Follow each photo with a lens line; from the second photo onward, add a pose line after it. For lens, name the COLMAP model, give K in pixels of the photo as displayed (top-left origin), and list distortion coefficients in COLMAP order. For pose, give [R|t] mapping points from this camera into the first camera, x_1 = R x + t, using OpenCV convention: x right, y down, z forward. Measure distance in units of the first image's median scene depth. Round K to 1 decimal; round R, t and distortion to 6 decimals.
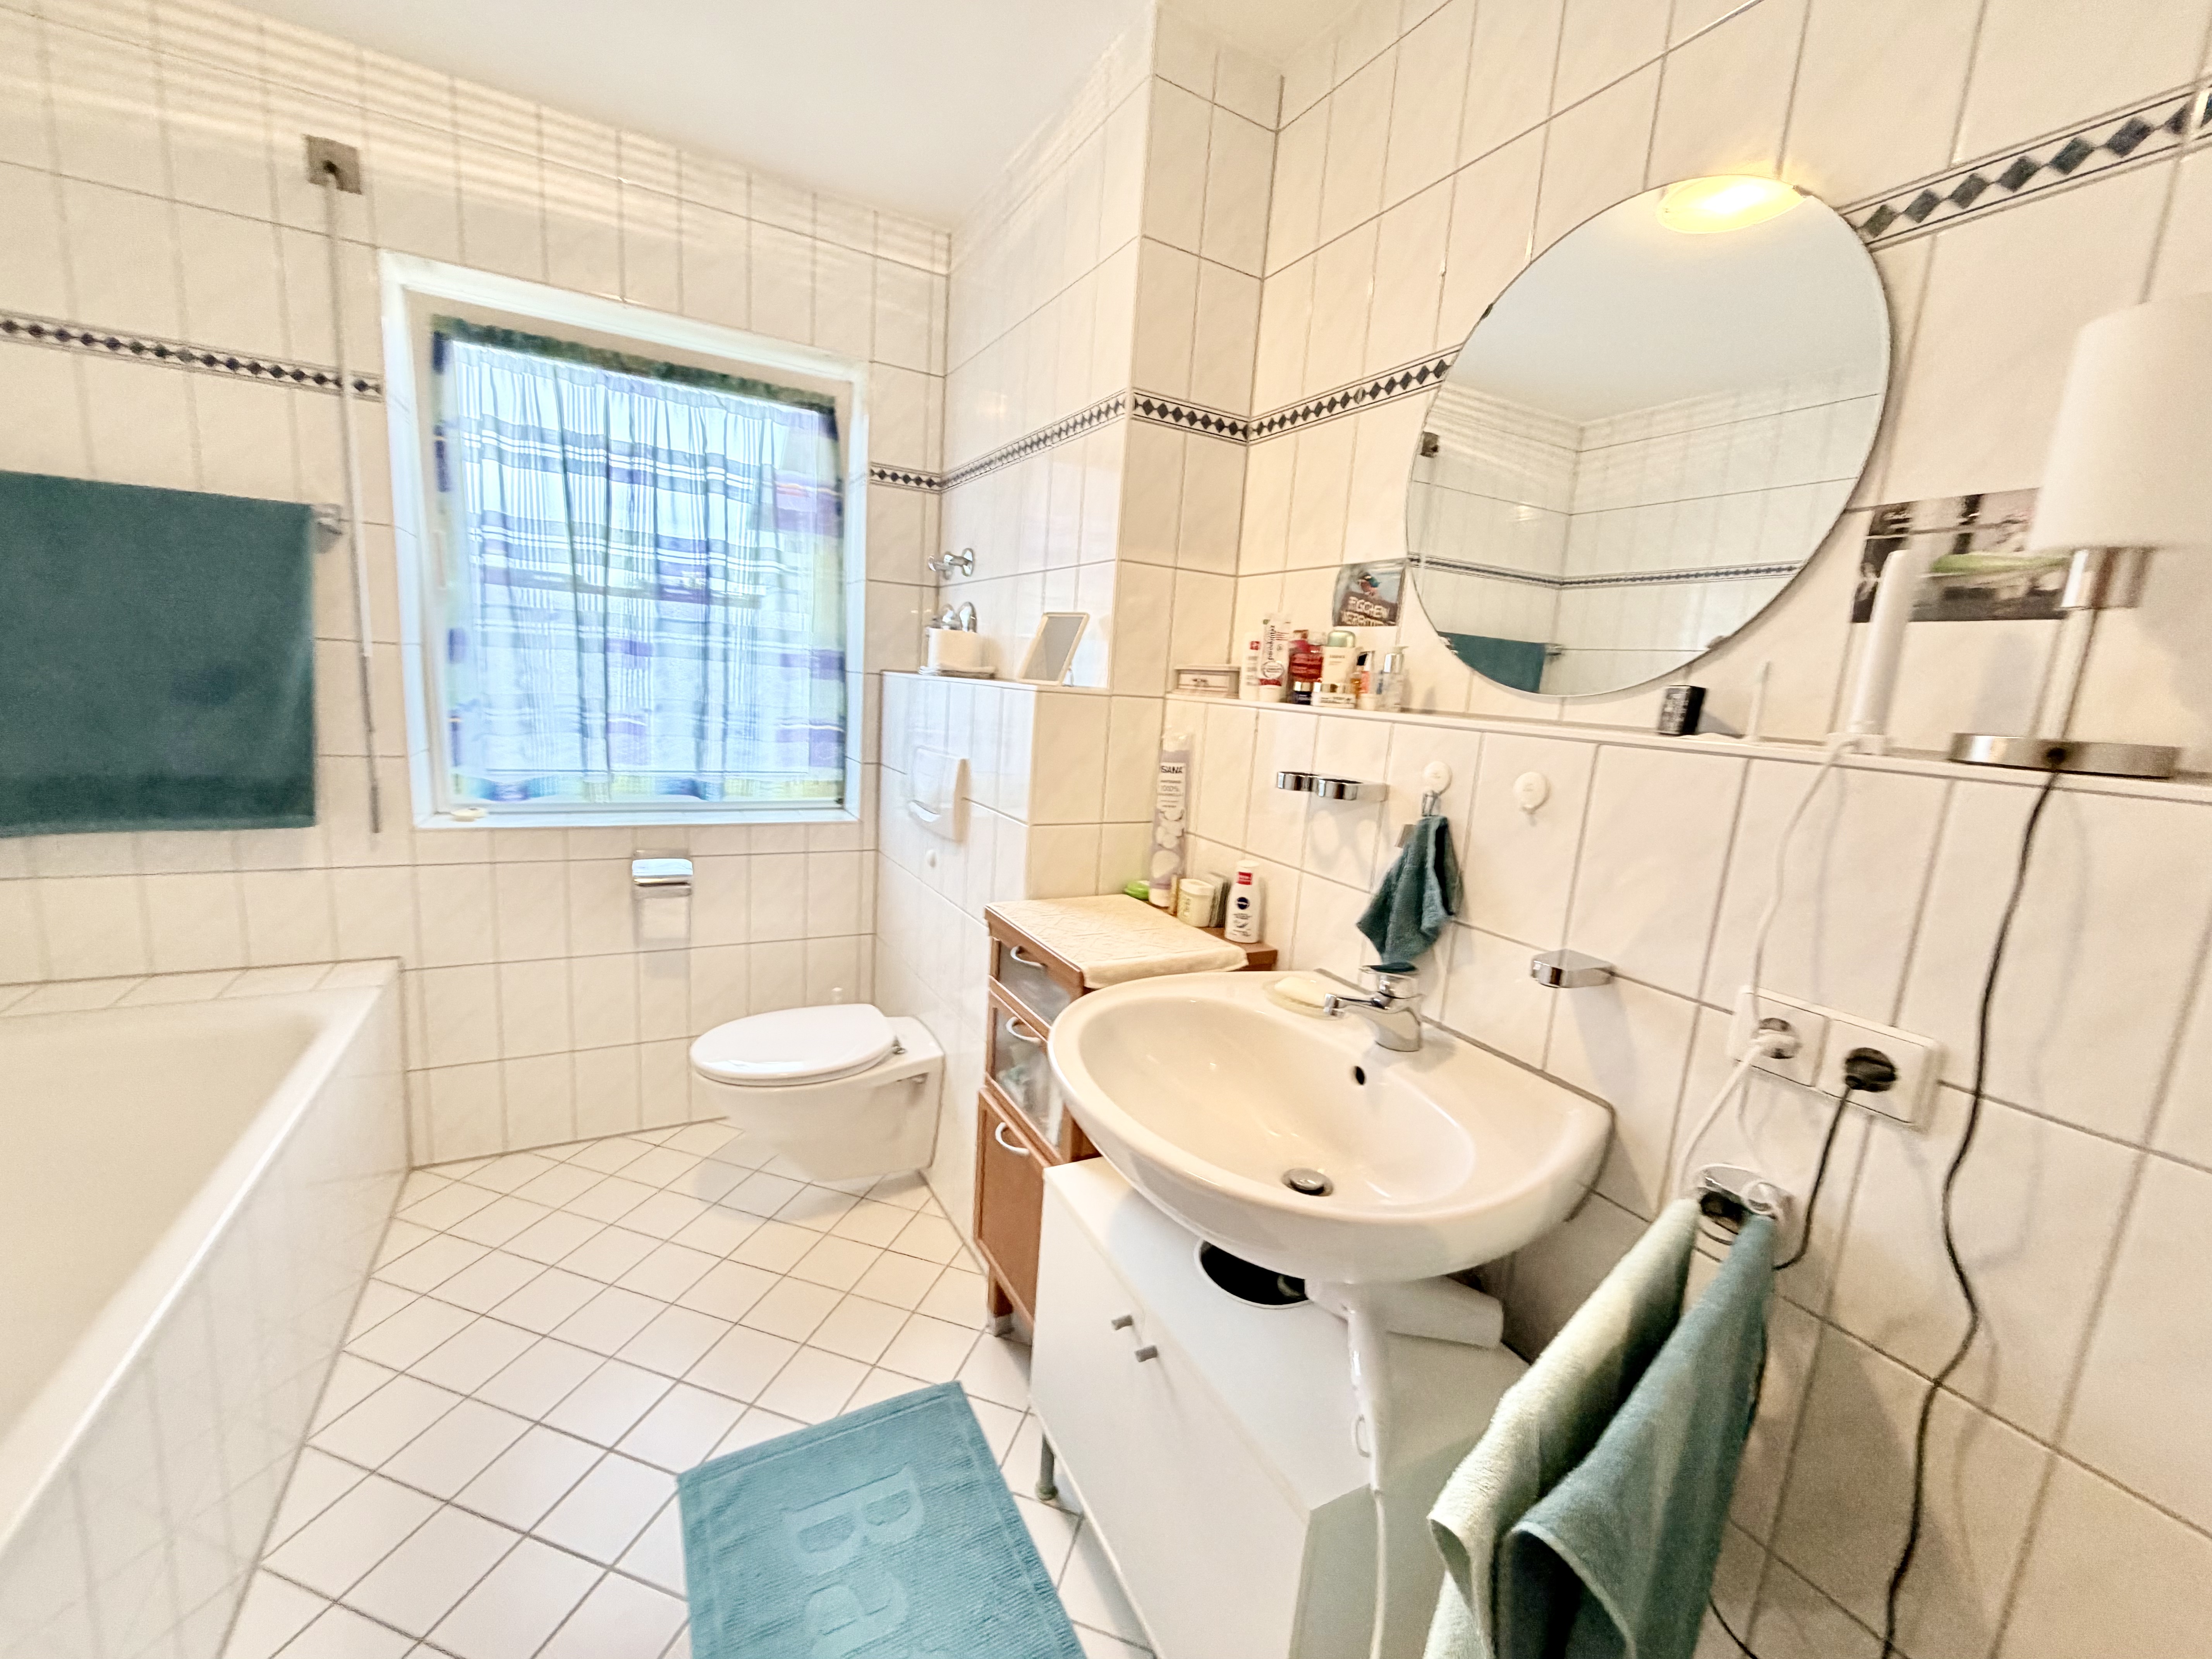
lens RADIAL K [[887.4, 0, 1105.9], [0, 887.4, 829.1], [0, 0, 1]] dist [0.003278, -0.000003]
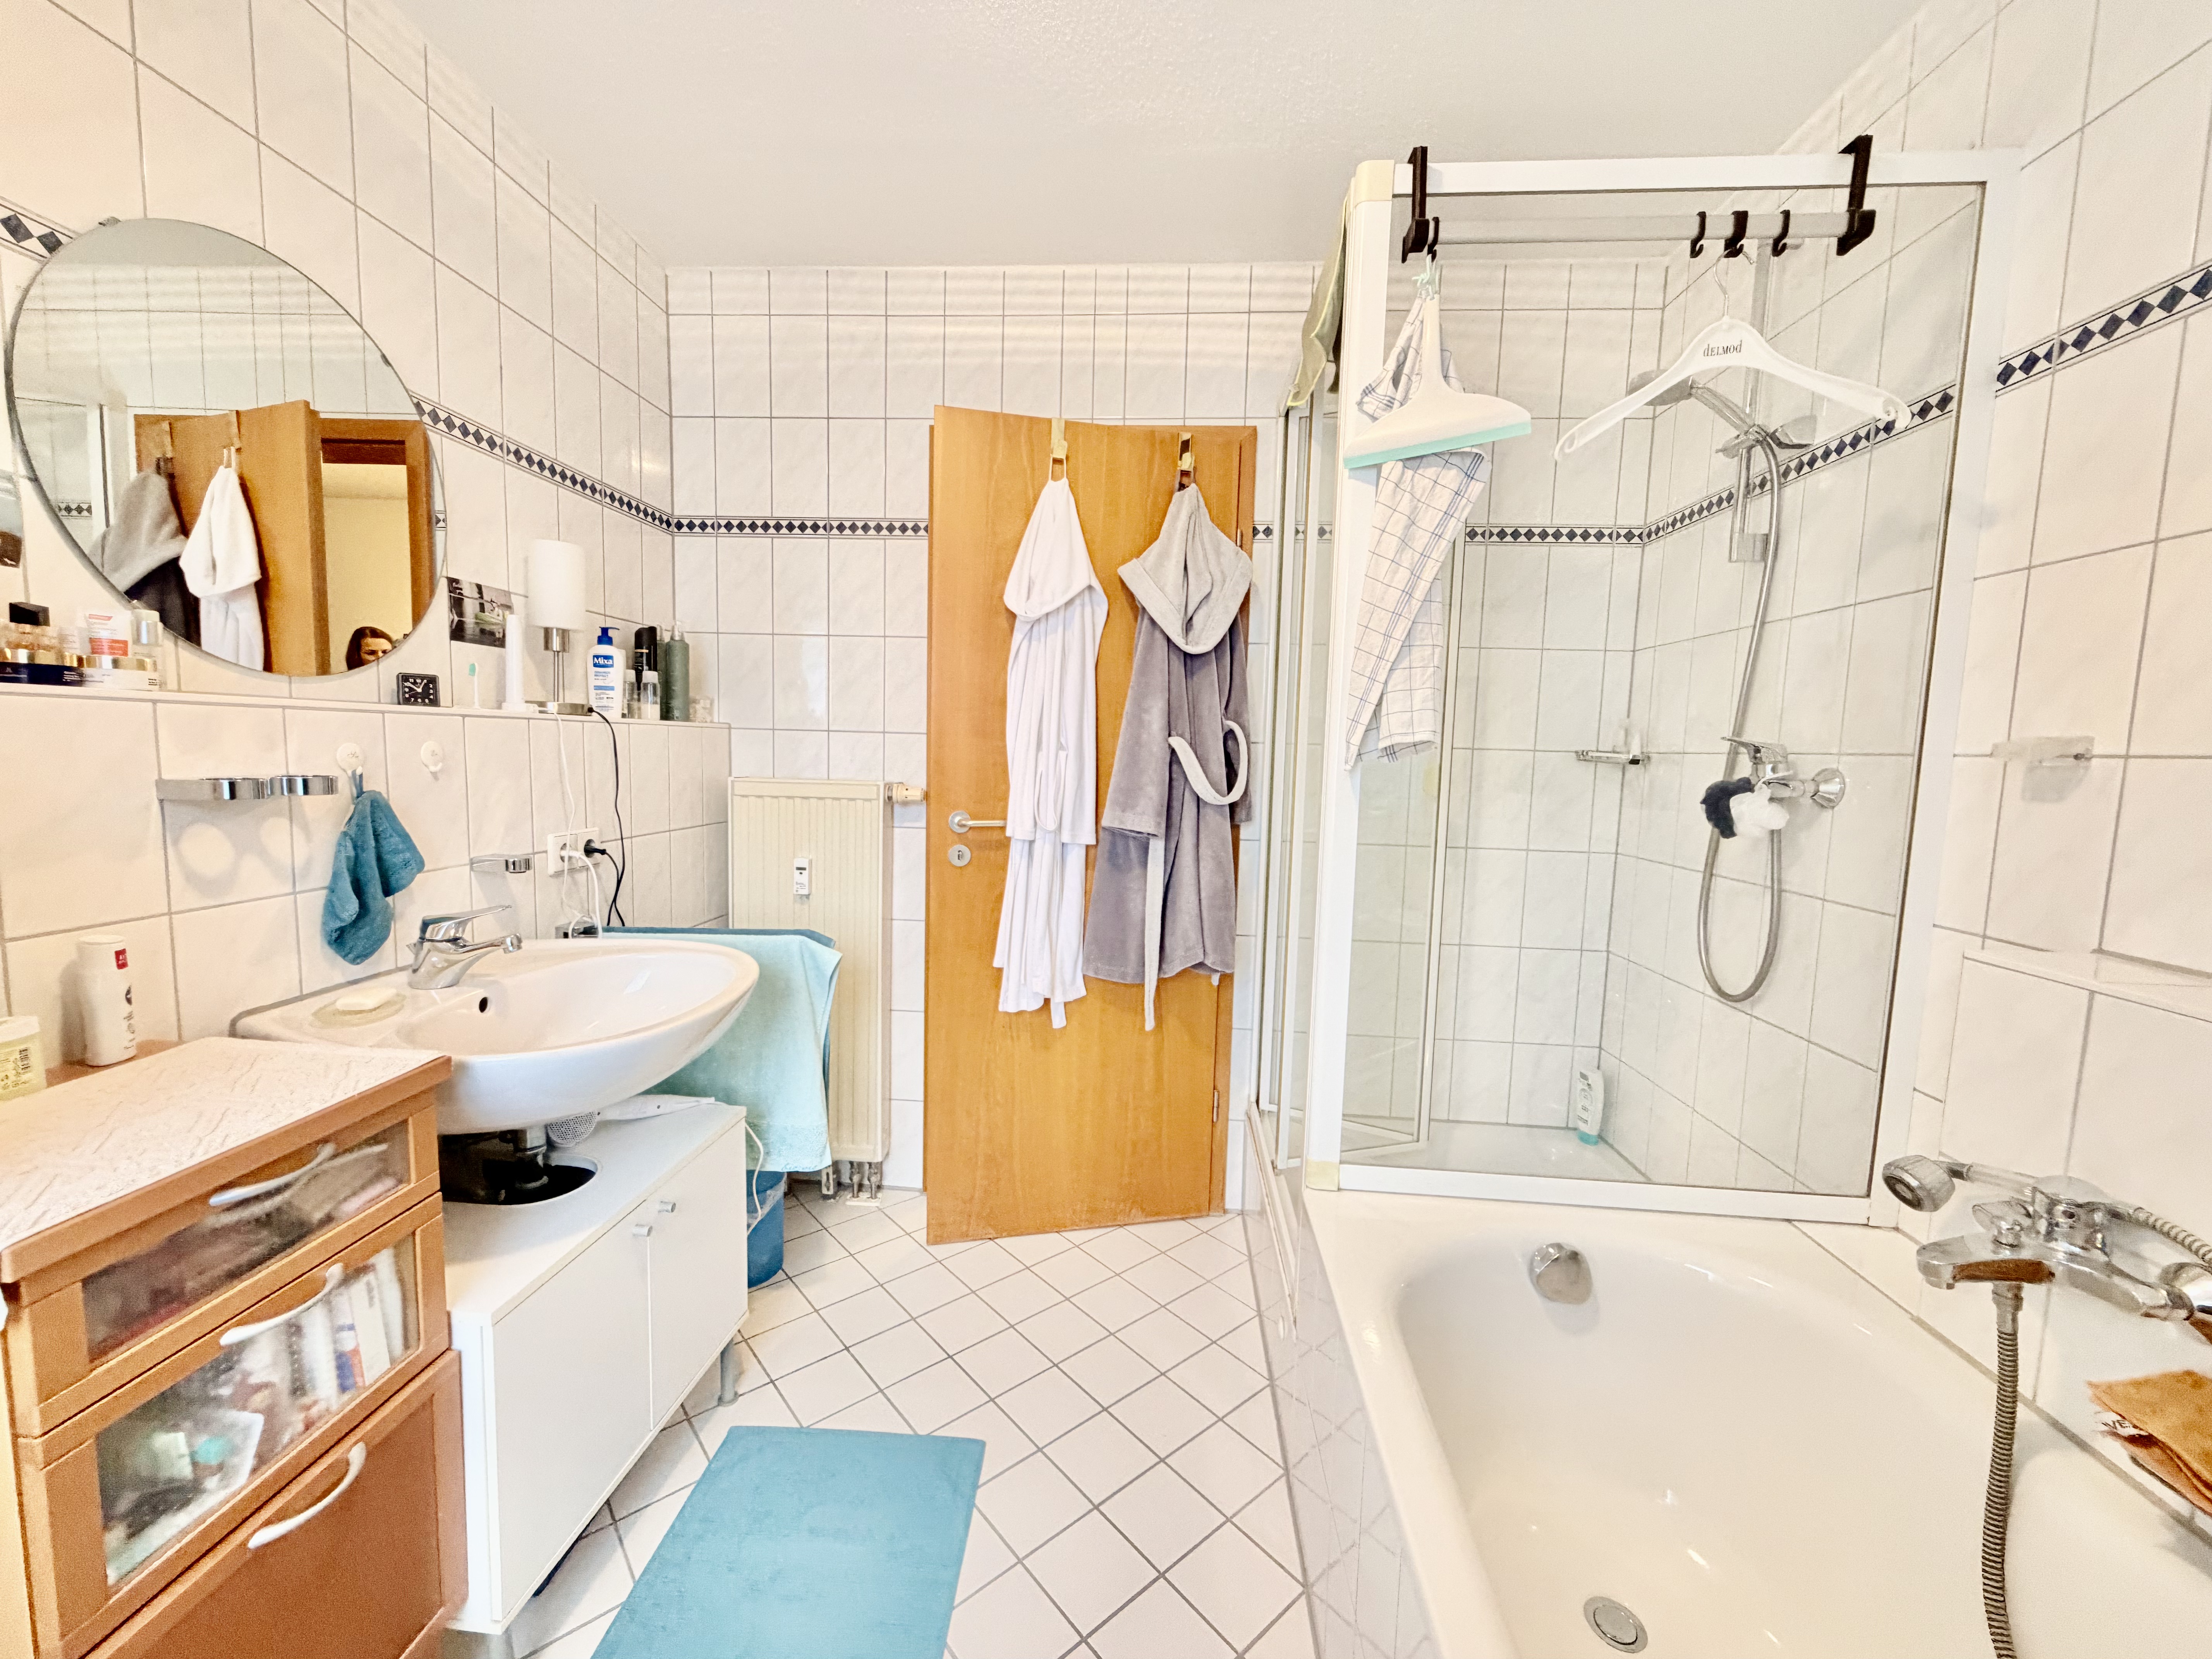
lens RADIAL K [[887.4, 0, 1102.0], [0, 887.4, 831.0], [0, 0, 1]] dist [0.003278, -0.000003]
pose [[-0.842062, -0.145186, 0.519474, -1.378485], [0.000911, 0.962708, 0.270540, -0.374893], [-0.539381, 0.228285, -0.810527, 1.994617]]
